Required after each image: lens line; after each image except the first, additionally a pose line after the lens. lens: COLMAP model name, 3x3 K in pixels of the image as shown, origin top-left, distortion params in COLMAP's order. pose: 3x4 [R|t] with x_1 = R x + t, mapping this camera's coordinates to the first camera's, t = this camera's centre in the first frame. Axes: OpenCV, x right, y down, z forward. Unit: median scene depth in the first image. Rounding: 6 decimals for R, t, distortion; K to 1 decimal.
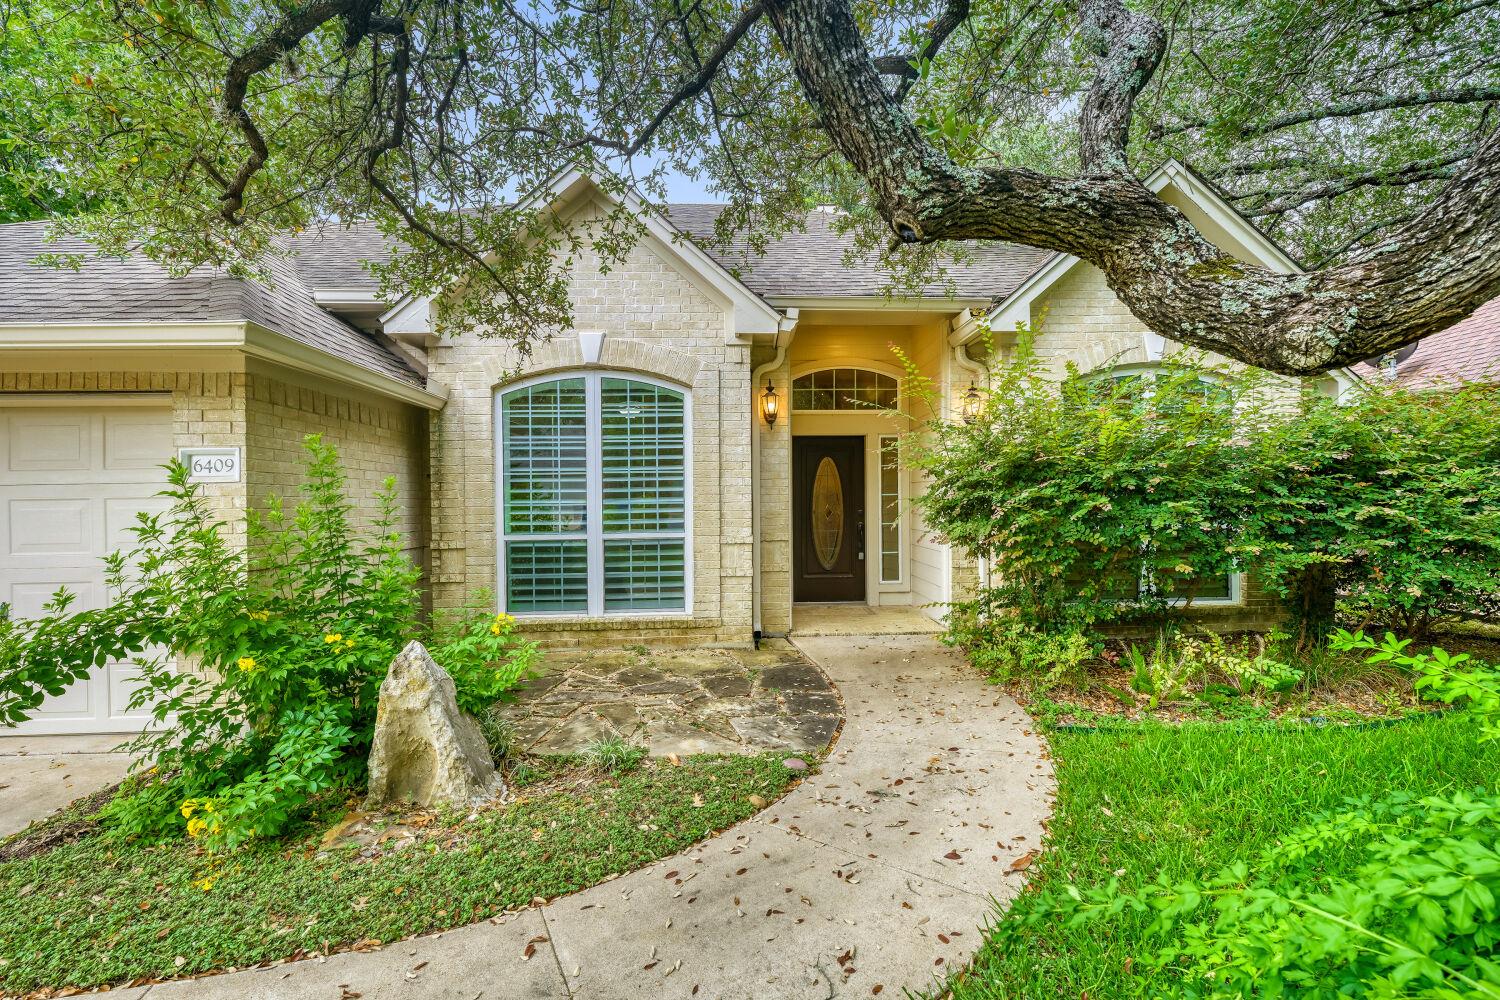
lens RADIAL K [[683.8, 0, 750.0], [0, 683.8, 500.0], [0, 0, 1]] dist [-0.000810, -0.000147]
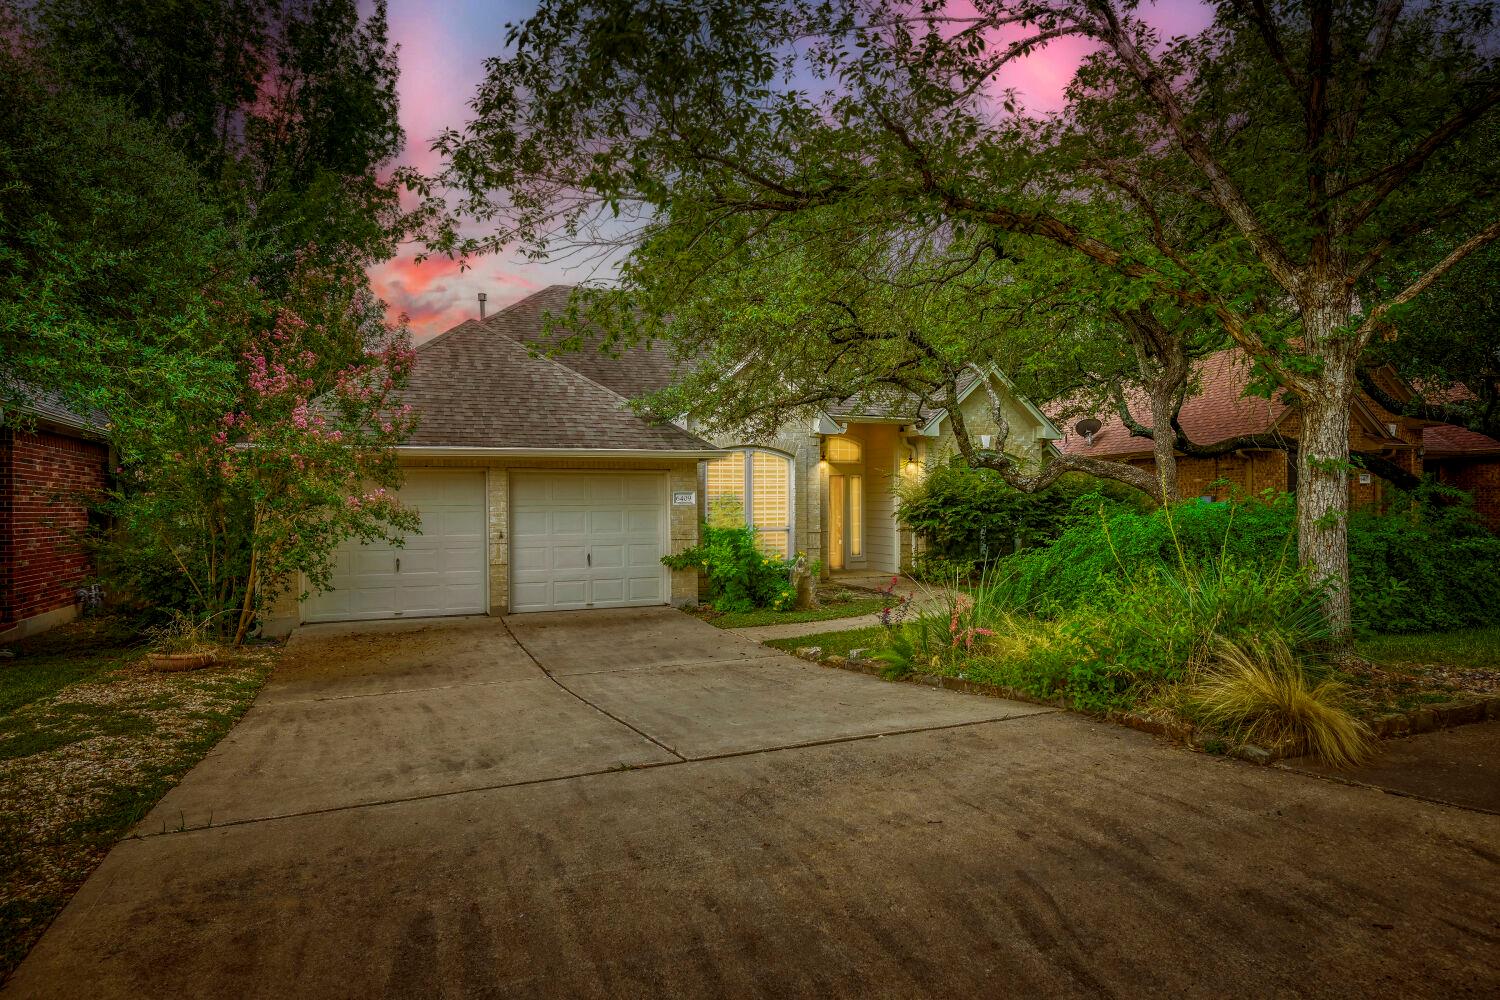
lens RADIAL K [[887.4, 0, 750.0], [0, 887.4, 500.0], [0, 0, 1]] dist [0.001513, 0.000107]
pose [[0.944752, 0.007663, 0.327697, -1.077764], [-0.005855, 0.999962, -0.006504, -0.015147], [-0.327734, 0.004226, 0.944761, -1.474057]]
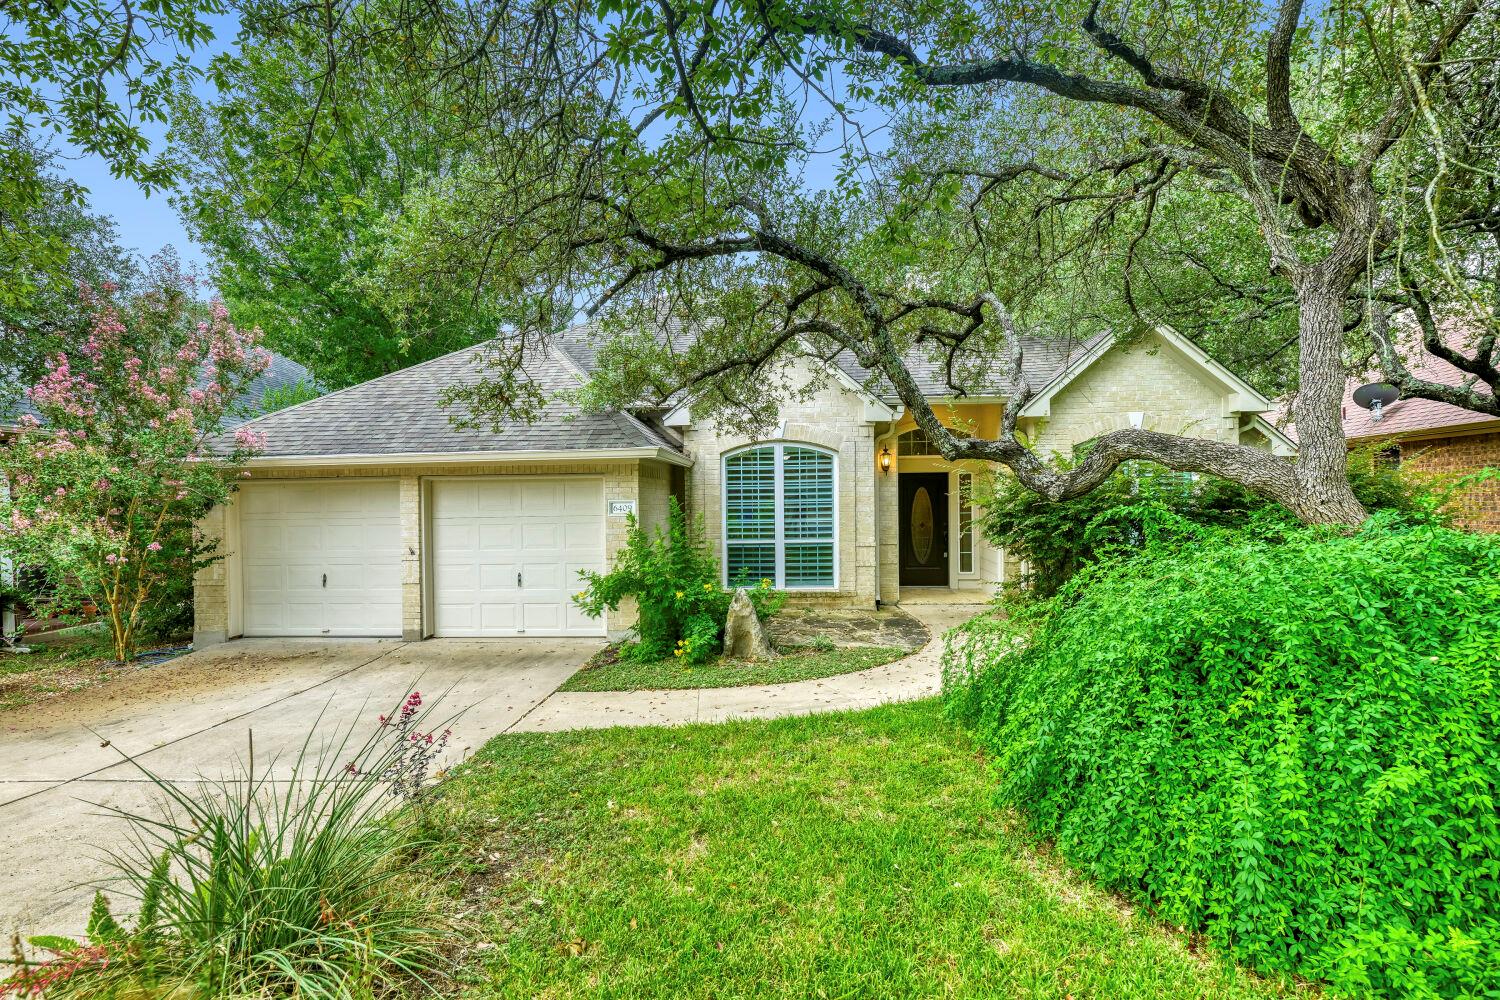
lens RADIAL K [[713.4, 0, 749.5], [0, 713.4, 503.1], [0, 0, 1]] dist [-0.003670, -0.000268]
pose [[0.992370, -0.001050, -0.123287, -0.085097], [0.001866, 0.999977, 0.006499, -0.051381], [0.123277, -0.006680, 0.992350, -0.735018]]
